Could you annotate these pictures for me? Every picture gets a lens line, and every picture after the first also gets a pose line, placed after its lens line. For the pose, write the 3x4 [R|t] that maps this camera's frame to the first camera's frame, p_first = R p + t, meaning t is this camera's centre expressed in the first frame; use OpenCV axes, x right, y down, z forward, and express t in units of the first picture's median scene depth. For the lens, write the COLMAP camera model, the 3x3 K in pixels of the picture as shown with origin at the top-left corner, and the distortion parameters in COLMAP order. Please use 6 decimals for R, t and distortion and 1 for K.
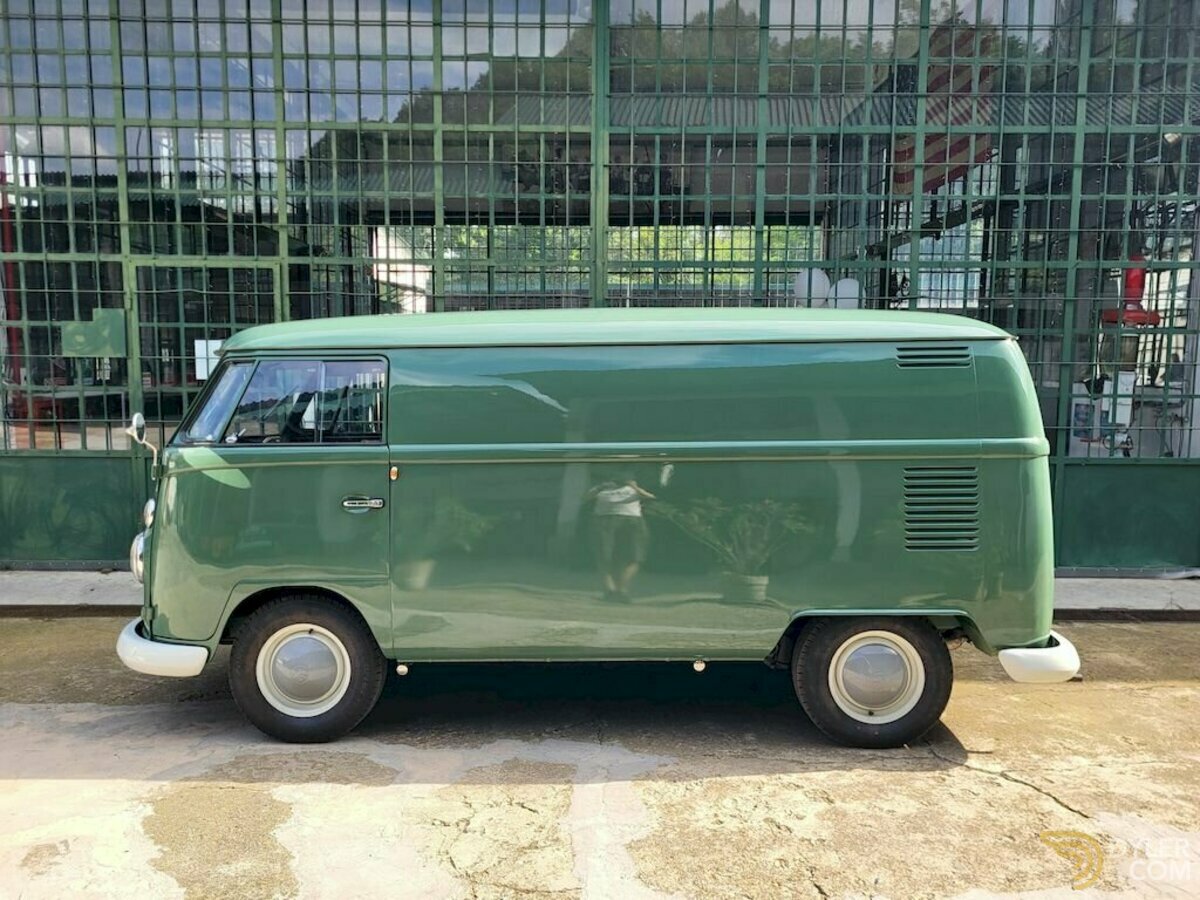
lens RADIAL K [[909.6, 0, 602.1], [0, 909.6, 429.0], [0, 0, 1]] dist [0.050136, -0.041848]
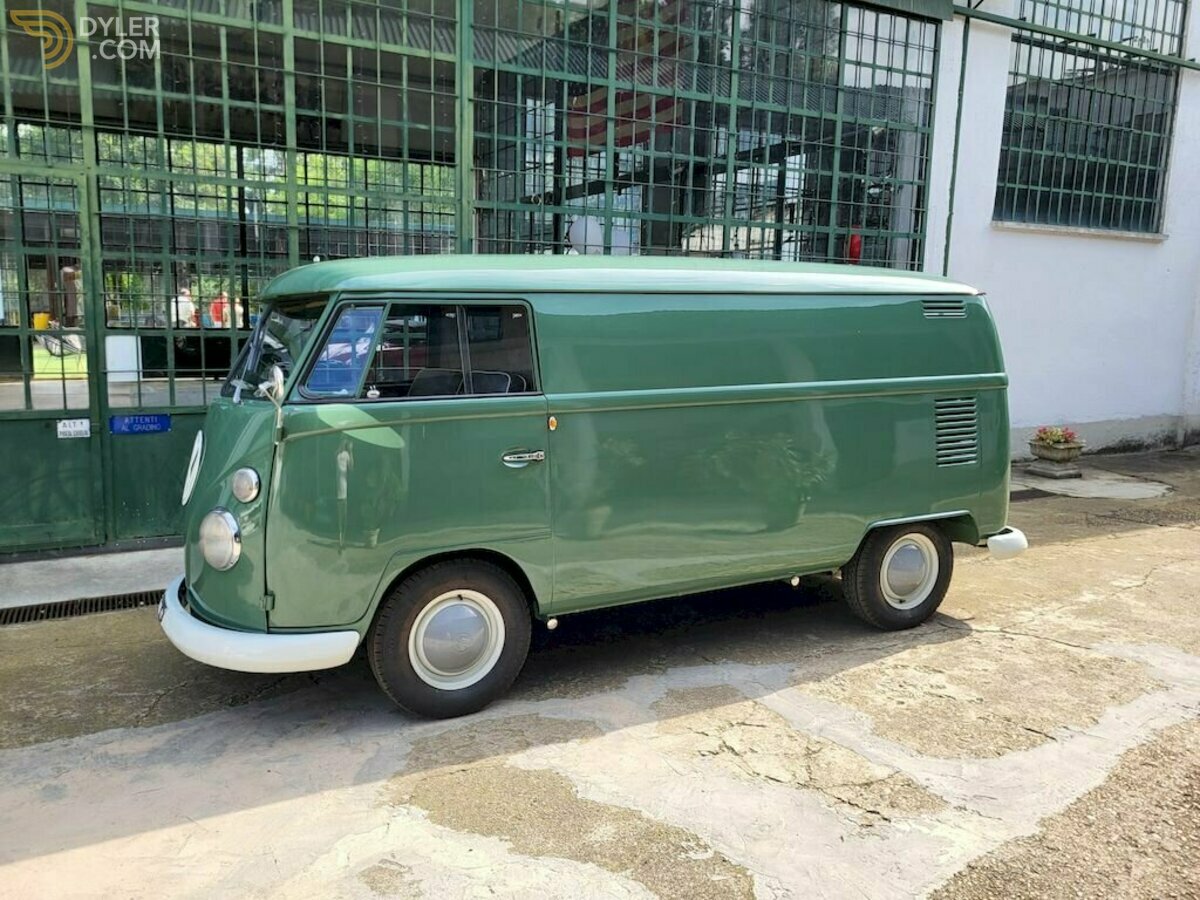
lens RADIAL K [[906.9, 0, 596.4], [0, 906.9, 419.2], [0, 0, 1]] dist [0.052065, -0.041468]
pose [[0.883222, -0.044727, 0.466817, -0.635789], [0.018478, 0.997987, 0.060661, -0.013648], [-0.468591, -0.044951, 0.882271, 0.131223]]
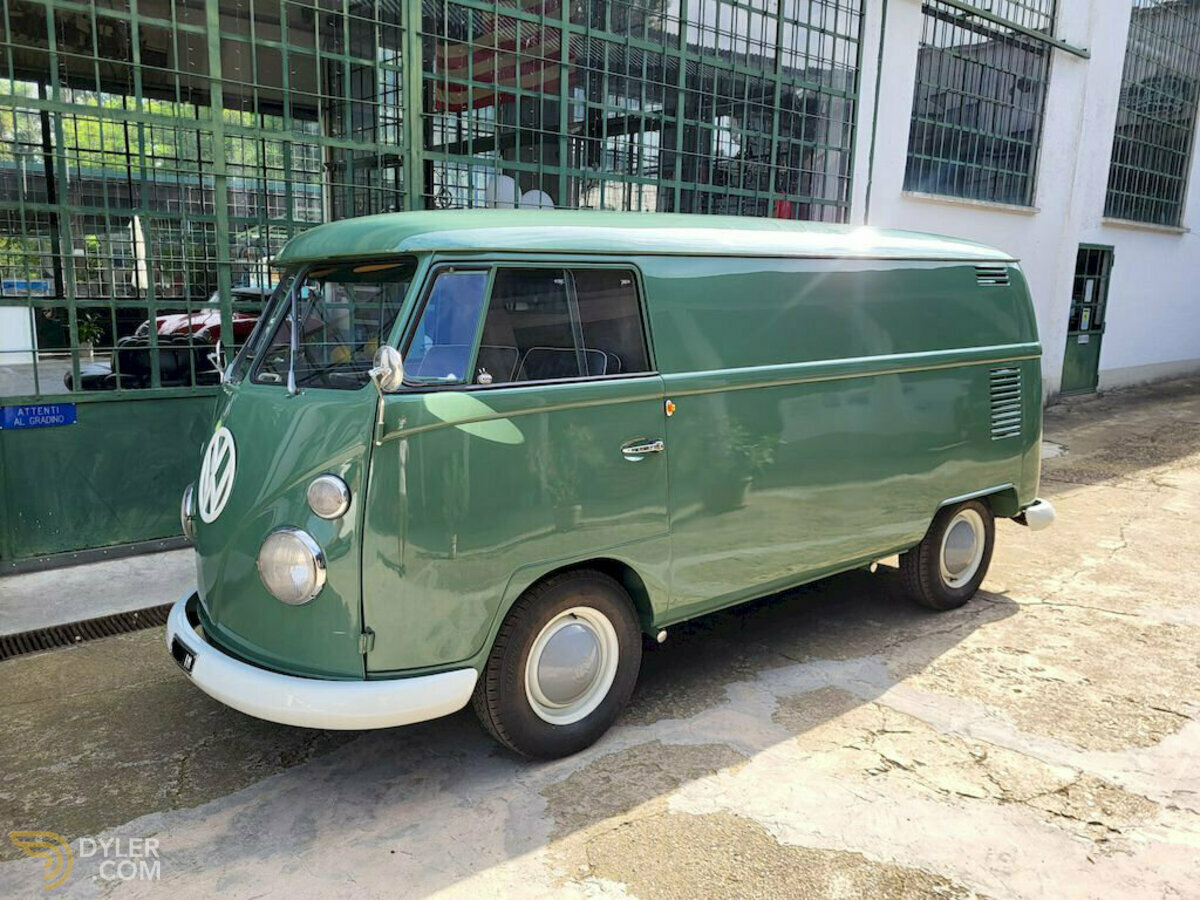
lens RADIAL K [[909.6, 0, 602.1], [0, 909.6, 429.0], [0, 0, 1]] dist [0.050136, -0.041848]
pose [[0.770310, -0.090206, 0.631257, -0.801724], [0.027488, 0.993721, 0.108458, -0.024525], [-0.637077, -0.066195, 0.767953, 0.400612]]
